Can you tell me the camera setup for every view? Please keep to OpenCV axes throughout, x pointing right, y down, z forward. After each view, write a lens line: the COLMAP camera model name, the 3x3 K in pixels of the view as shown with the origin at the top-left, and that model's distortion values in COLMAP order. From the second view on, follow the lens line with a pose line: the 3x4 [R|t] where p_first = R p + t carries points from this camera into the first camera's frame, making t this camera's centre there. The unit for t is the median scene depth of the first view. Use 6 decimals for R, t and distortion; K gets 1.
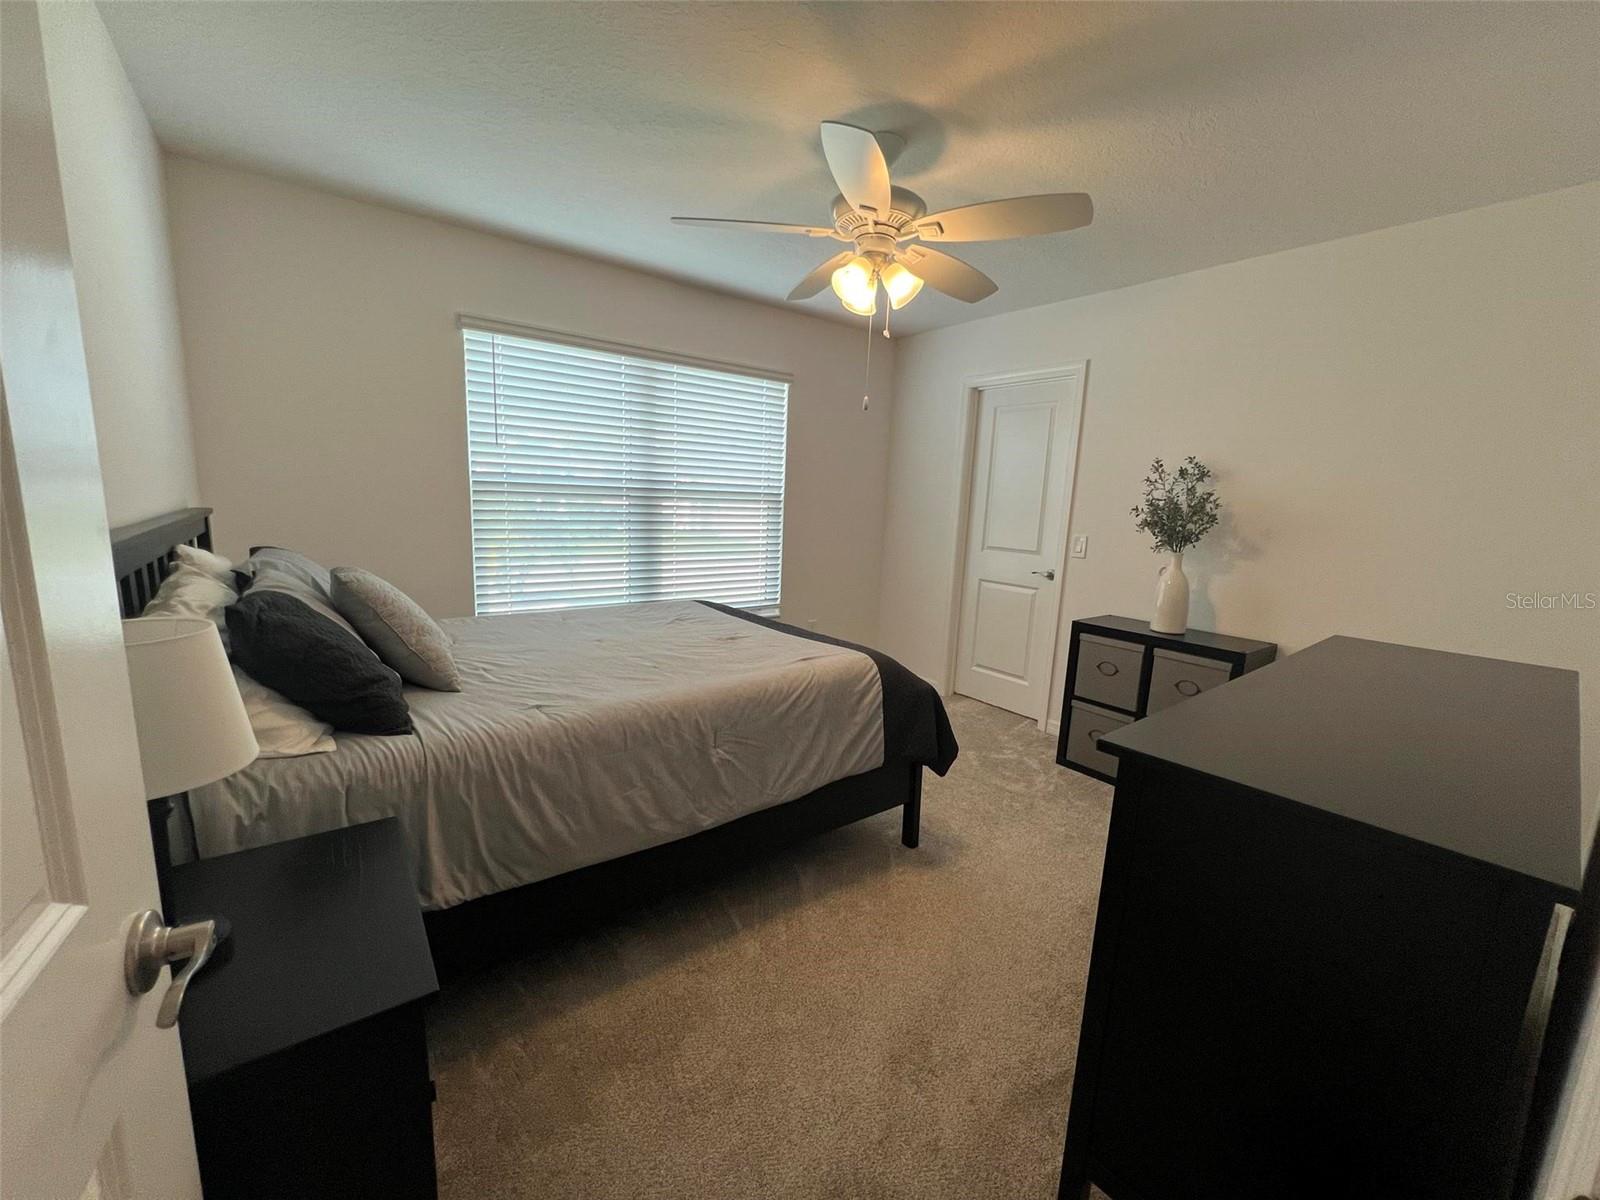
lens RADIAL K [[649.2, 0, 795.6], [0, 649.2, 608.6], [0, 0, 1]] dist [-0.001723, 0.000764]
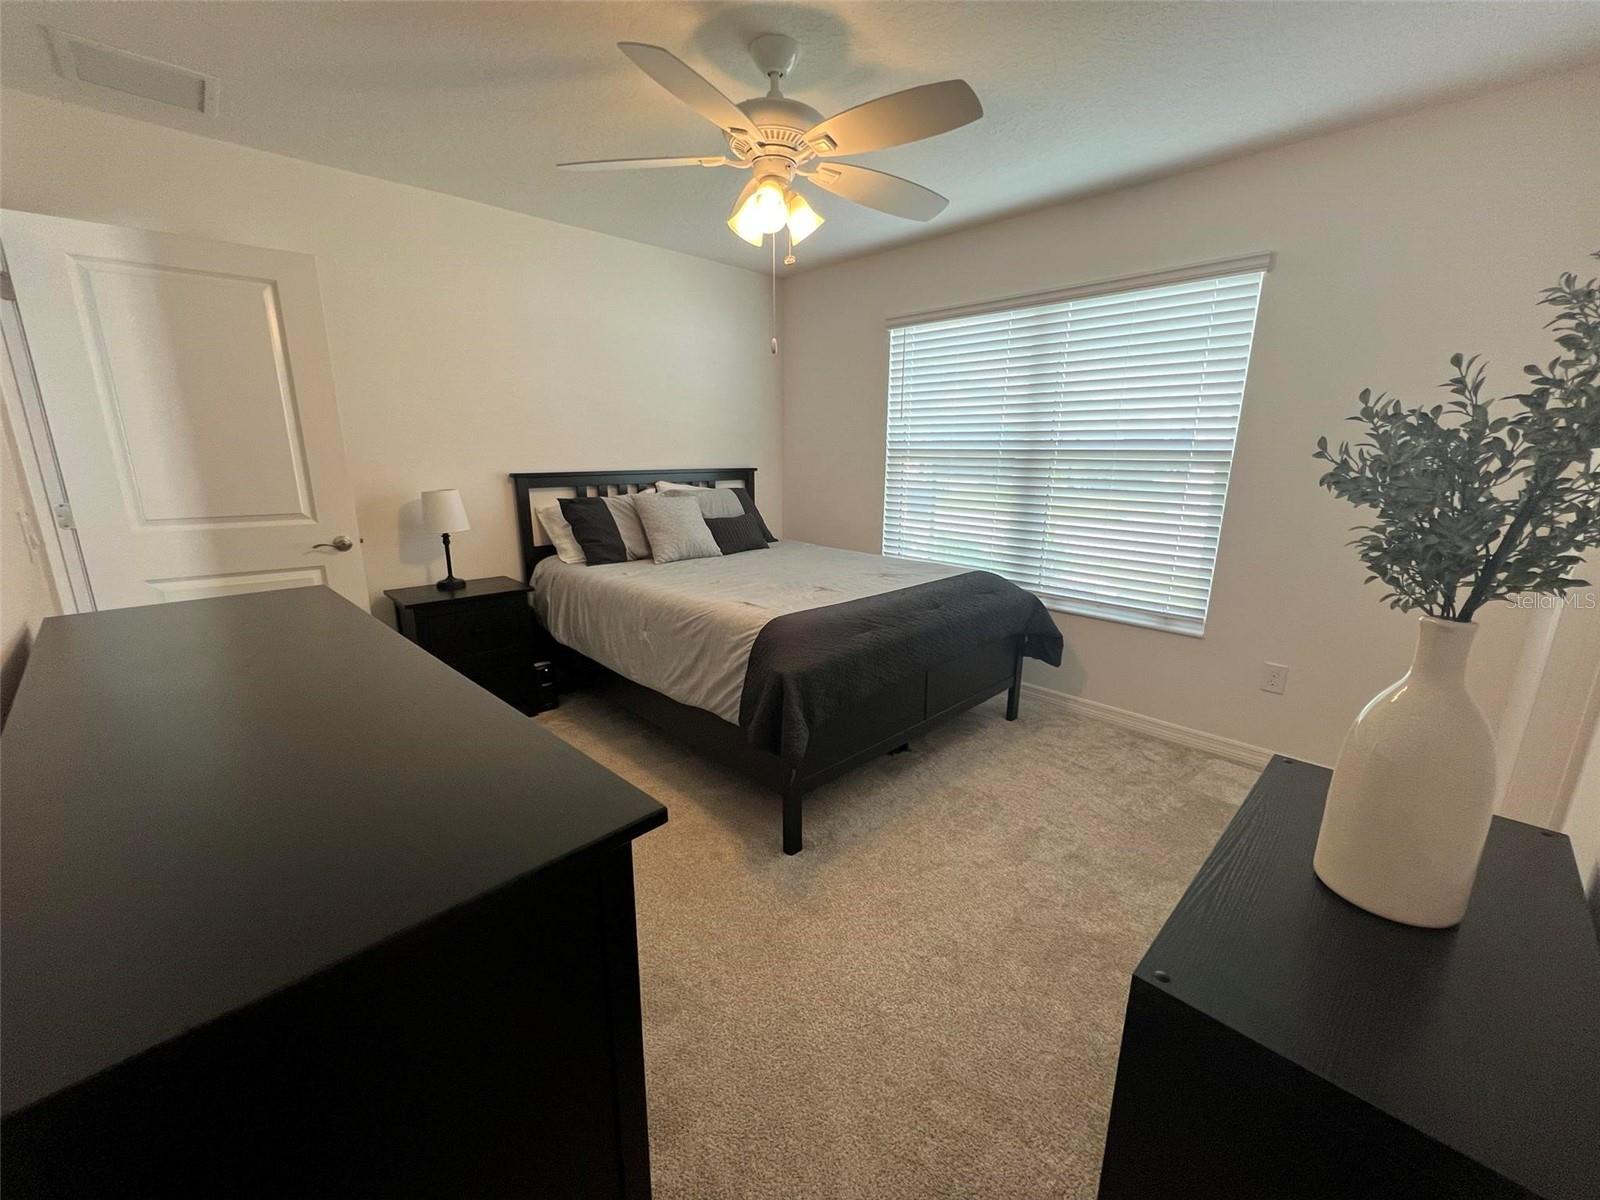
lens RADIAL K [[649.2, 0, 794.5], [0, 649.2, 600.5], [0, 0, 1]] dist [-0.001723, 0.000764]
pose [[0.107263, 0.191390, -0.975636, 0.830946], [-0.173204, 0.969889, 0.171220, -0.096914], [0.979028, 0.150619, 0.137183, 0.719087]]
